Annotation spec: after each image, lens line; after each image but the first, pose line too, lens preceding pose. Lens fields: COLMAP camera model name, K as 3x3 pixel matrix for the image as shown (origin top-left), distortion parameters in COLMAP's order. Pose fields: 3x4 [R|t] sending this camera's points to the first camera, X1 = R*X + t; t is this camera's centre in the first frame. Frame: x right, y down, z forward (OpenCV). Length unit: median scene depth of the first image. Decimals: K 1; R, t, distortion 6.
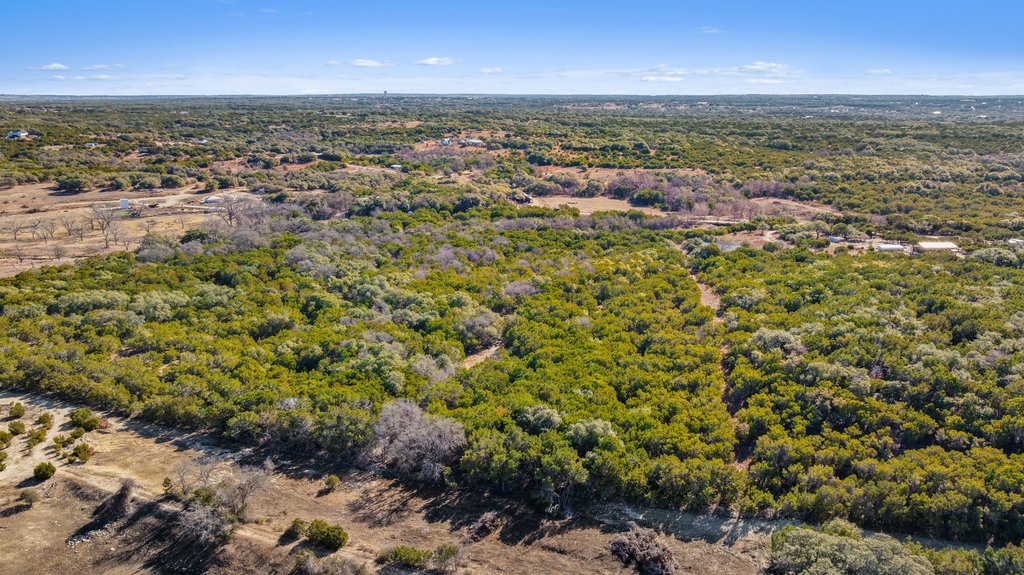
lens RADIAL K [[752.4, 0, 498.4], [0, 752.4, 286.9], [0, 0, 1]] dist [-0.020999, 0.003564]
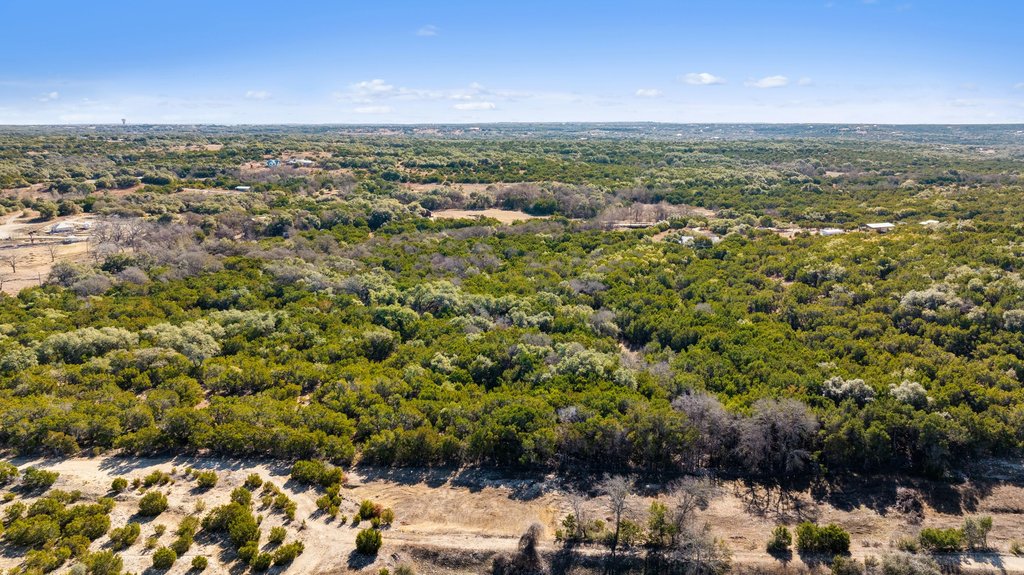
lens RADIAL K [[755.4, 0, 523.6], [0, 755.4, 287.1], [0, 0, 1]] dist [-0.021784, -0.004778]
pose [[0.937836, -0.074345, 0.339023, -0.174467], [0.087052, 0.995952, -0.022408, 0.008443], [-0.335985, 0.050527, 0.940511, 0.066070]]
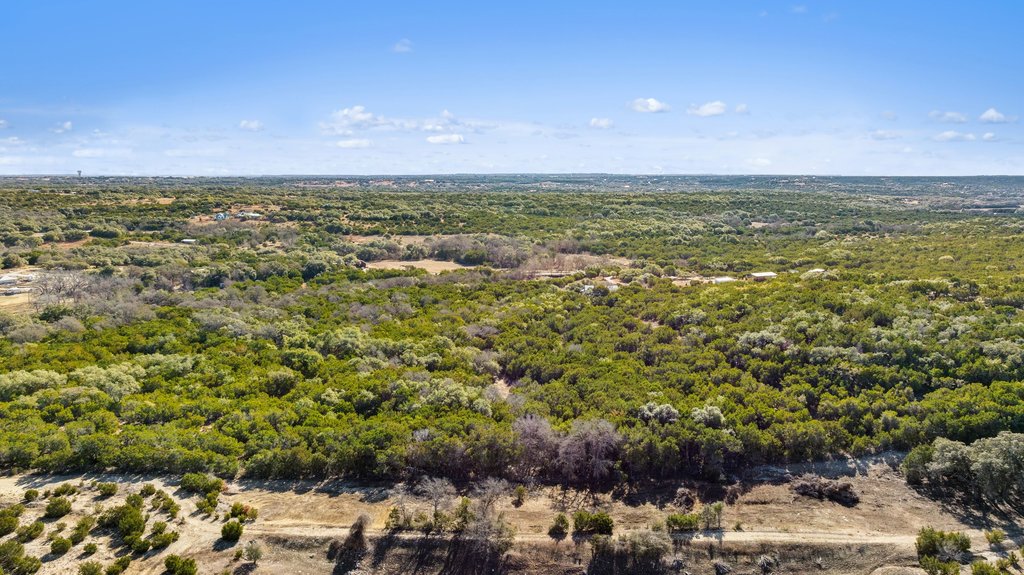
lens RADIAL K [[750.3, 0, 517.9], [0, 750.3, 289.3], [0, 0, 1]] dist [-0.059026, 0.074594]
pose [[0.920534, -0.059317, 0.386134, -0.155425], [0.097155, 0.992112, -0.079210, 0.015697], [-0.378389, 0.110431, 0.919036, 0.004942]]
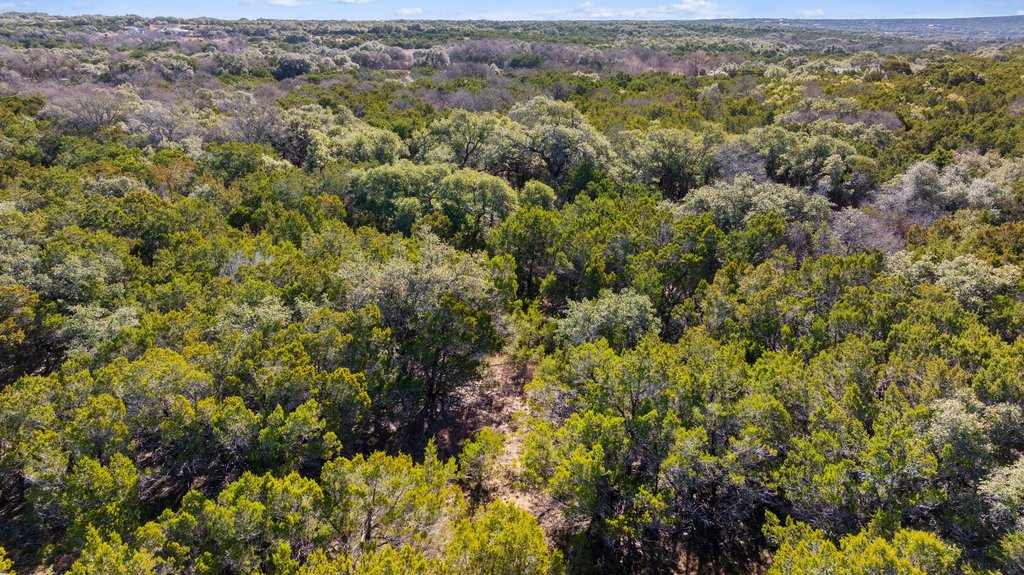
lens RADIAL K [[750.3, 0, 517.9], [0, 750.3, 289.3], [0, 0, 1]] dist [-0.059026, 0.074594]
pose [[0.889907, -0.154263, 0.429266, -0.142190], [0.116477, 0.986730, 0.113127, 0.011292], [-0.441021, -0.050673, 0.896065, 0.351145]]
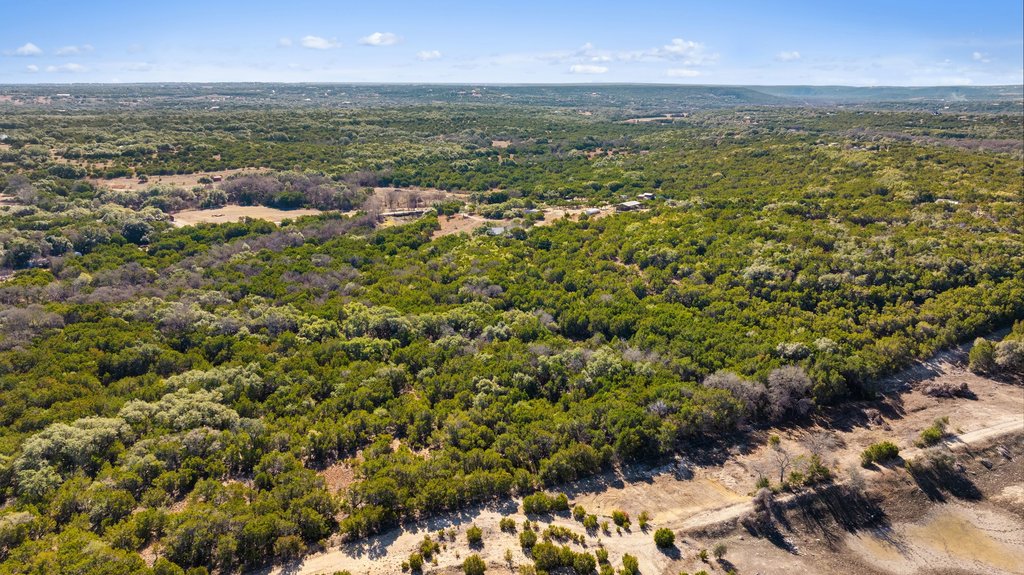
lens RADIAL K [[743.2, 0, 545.8], [0, 743.2, 286.8], [0, 0, 1]] dist [-0.015389, -0.001021]
pose [[0.631965, -0.204015, 0.747661, -0.333690], [0.189700, 0.976103, 0.106005, -0.046406], [-0.751421, 0.074840, 0.655565, 0.121256]]
